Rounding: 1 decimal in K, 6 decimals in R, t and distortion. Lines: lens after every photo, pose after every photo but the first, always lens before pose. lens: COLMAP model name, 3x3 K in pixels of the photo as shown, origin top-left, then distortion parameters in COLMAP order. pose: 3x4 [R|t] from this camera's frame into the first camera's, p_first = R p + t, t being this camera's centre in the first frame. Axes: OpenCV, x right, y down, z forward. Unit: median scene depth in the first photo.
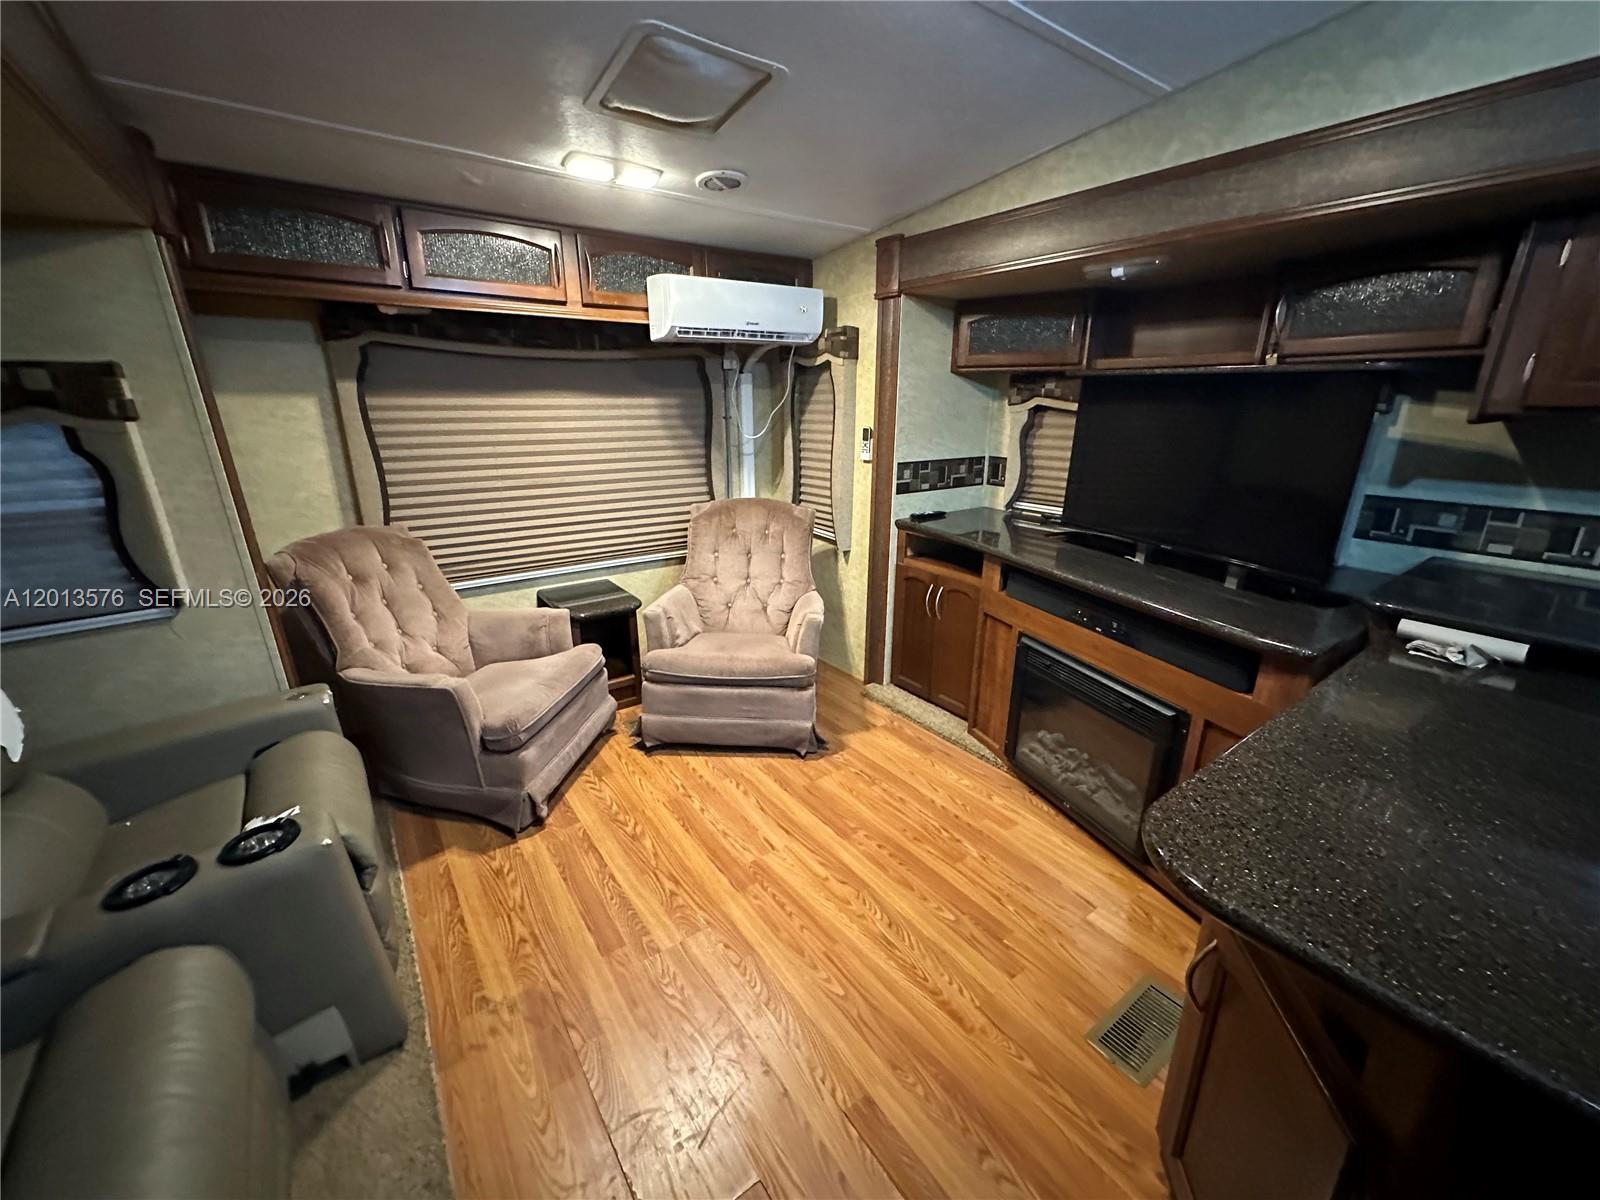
lens RADIAL K [[638.1, 0, 799.7], [0, 638.1, 605.1], [0, 0, 1]] dist [-0.002960, 0.000454]
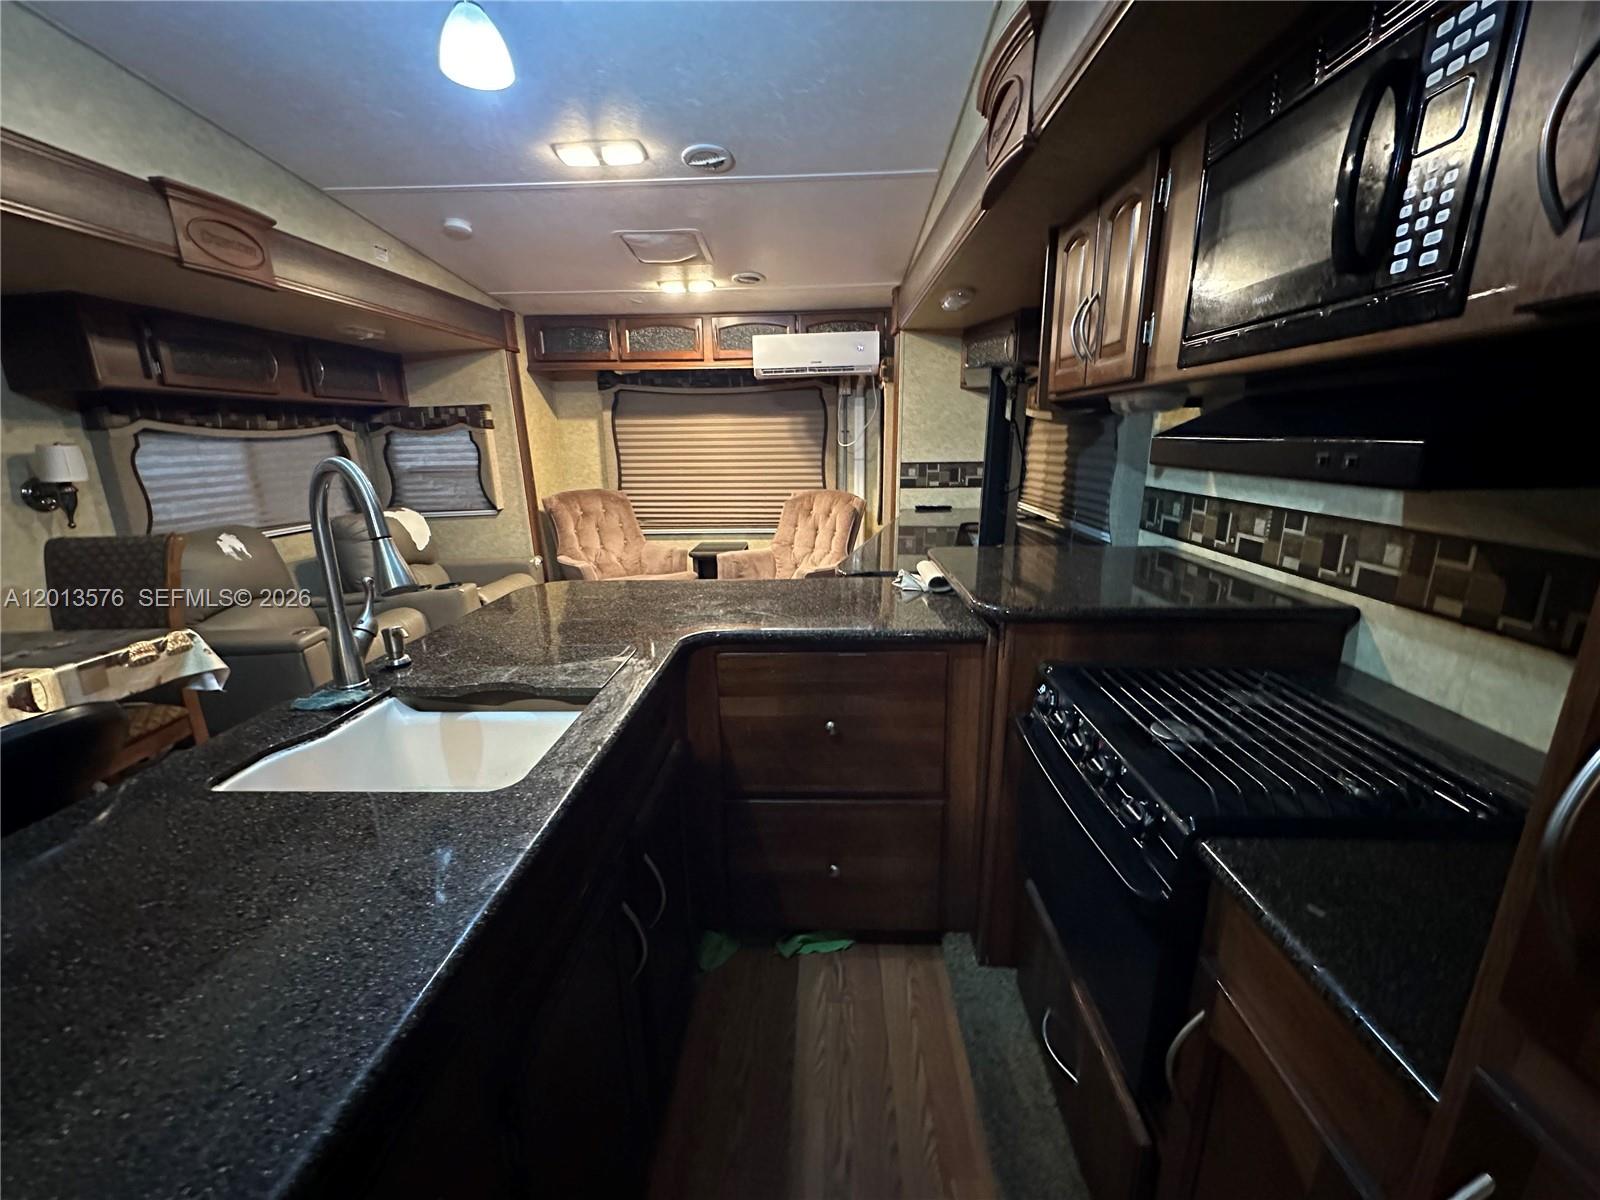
lens RADIAL K [[638.1, 0, 799.6], [0, 638.1, 604.7], [0, 0, 1]] dist [-0.002960, 0.000454]
pose [[0.788960, 0.147486, -0.596481, 0.907152], [-0.175526, 0.984411, 0.011238, 0.083345], [0.588839, 0.095831, 0.802549, -0.107423]]
